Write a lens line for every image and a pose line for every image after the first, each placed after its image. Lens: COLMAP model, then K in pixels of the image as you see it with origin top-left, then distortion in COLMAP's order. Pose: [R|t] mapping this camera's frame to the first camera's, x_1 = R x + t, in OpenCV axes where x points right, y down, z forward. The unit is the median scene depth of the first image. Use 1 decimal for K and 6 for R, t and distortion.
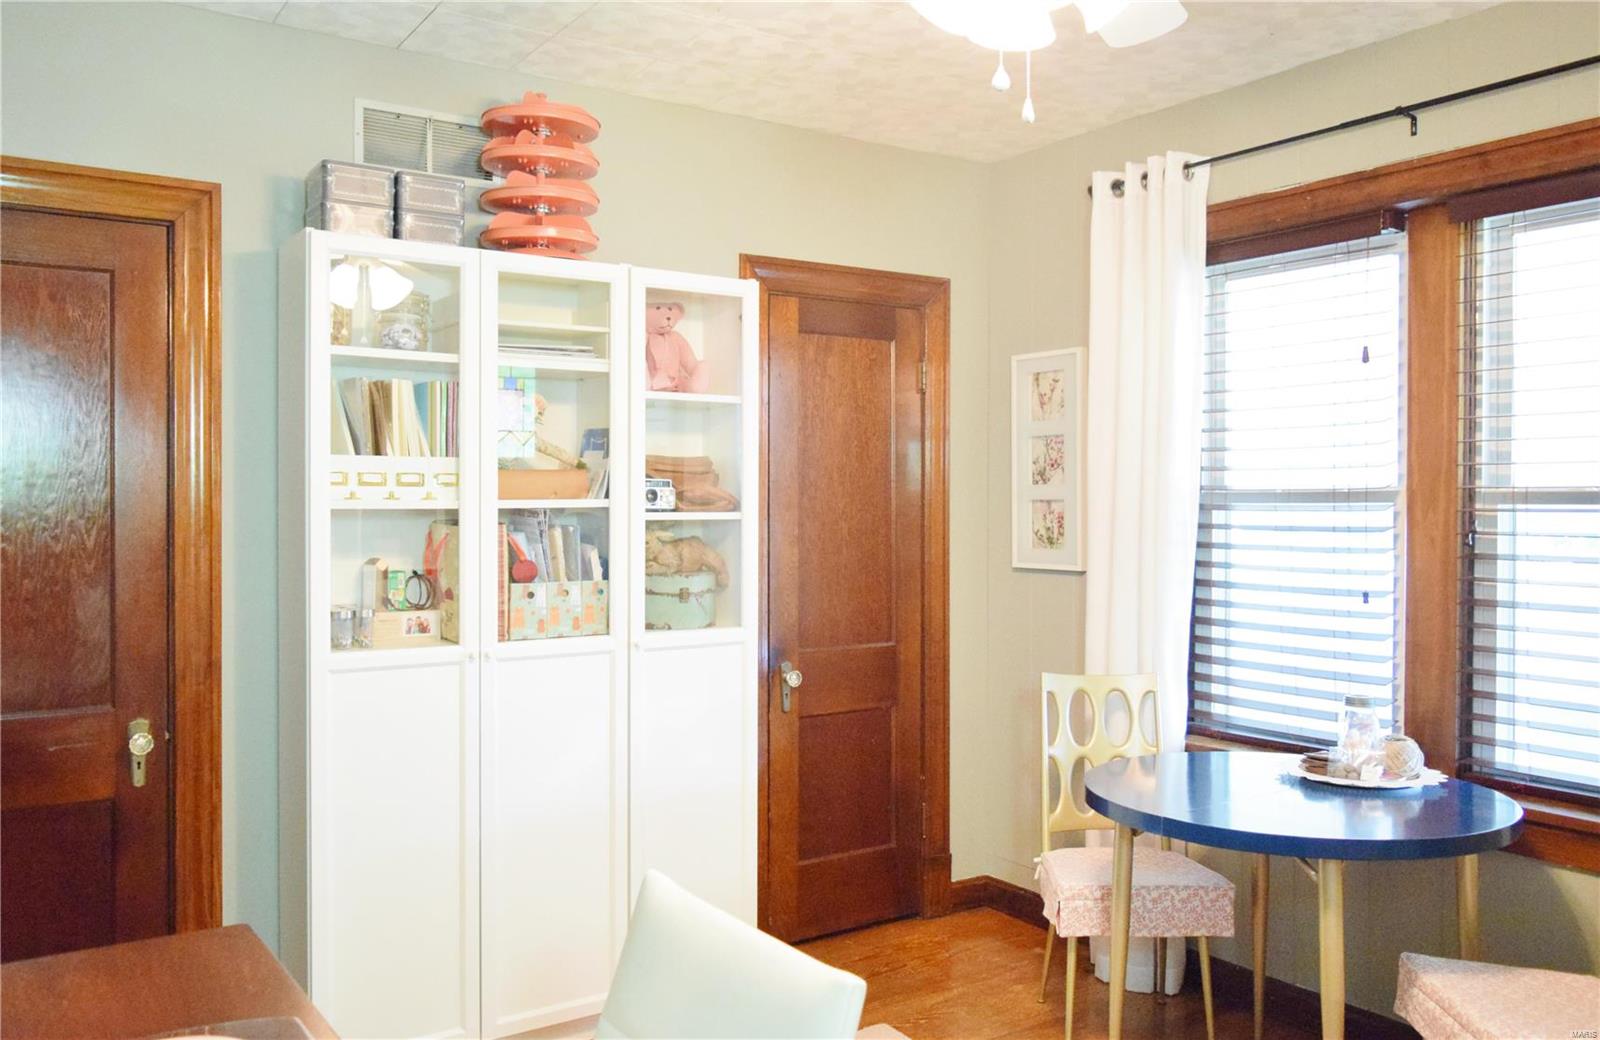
lens RADIAL K [[1272.4, 0, 781.9], [0, 1272.4, 513.0], [0, 0, 1]] dist [-0.018299, 0.010472]
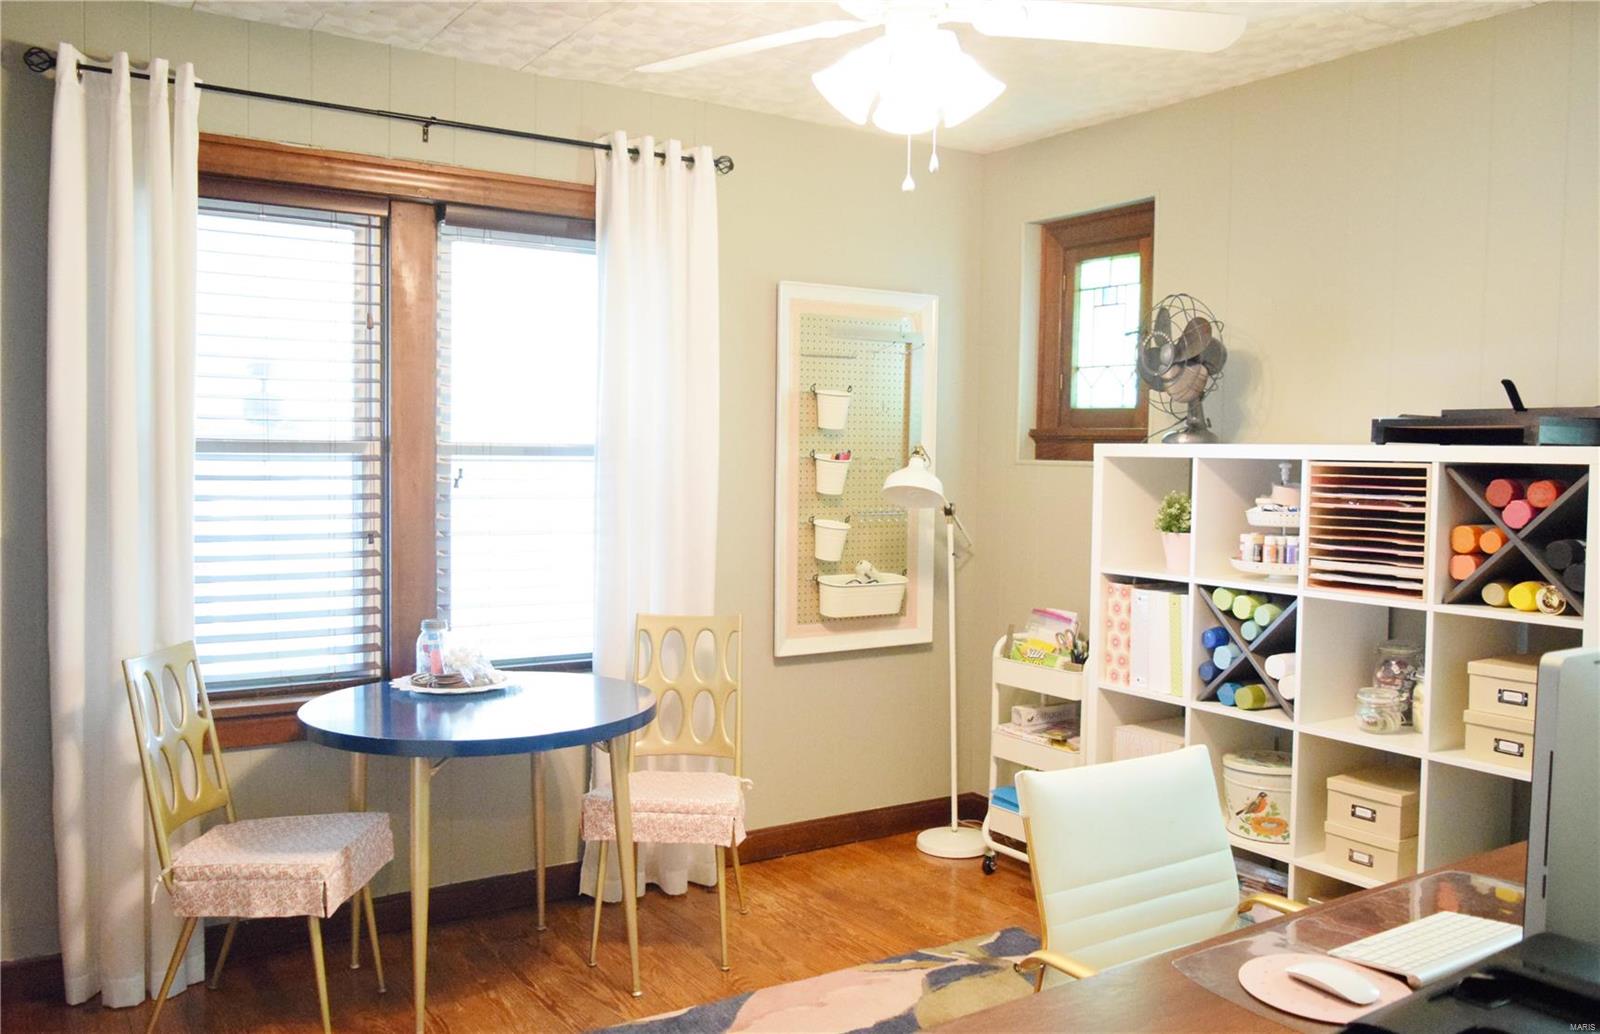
lens RADIAL K [[1272.4, 0, 781.9], [0, 1272.4, 510.0], [0, 0, 1]] dist [-0.018299, 0.010472]
pose [[0.025712, -0.043667, 0.998715, -0.624881], [-0.002158, 0.999041, 0.043737, -0.007801], [-0.999667, -0.003280, 0.025593, 0.579225]]
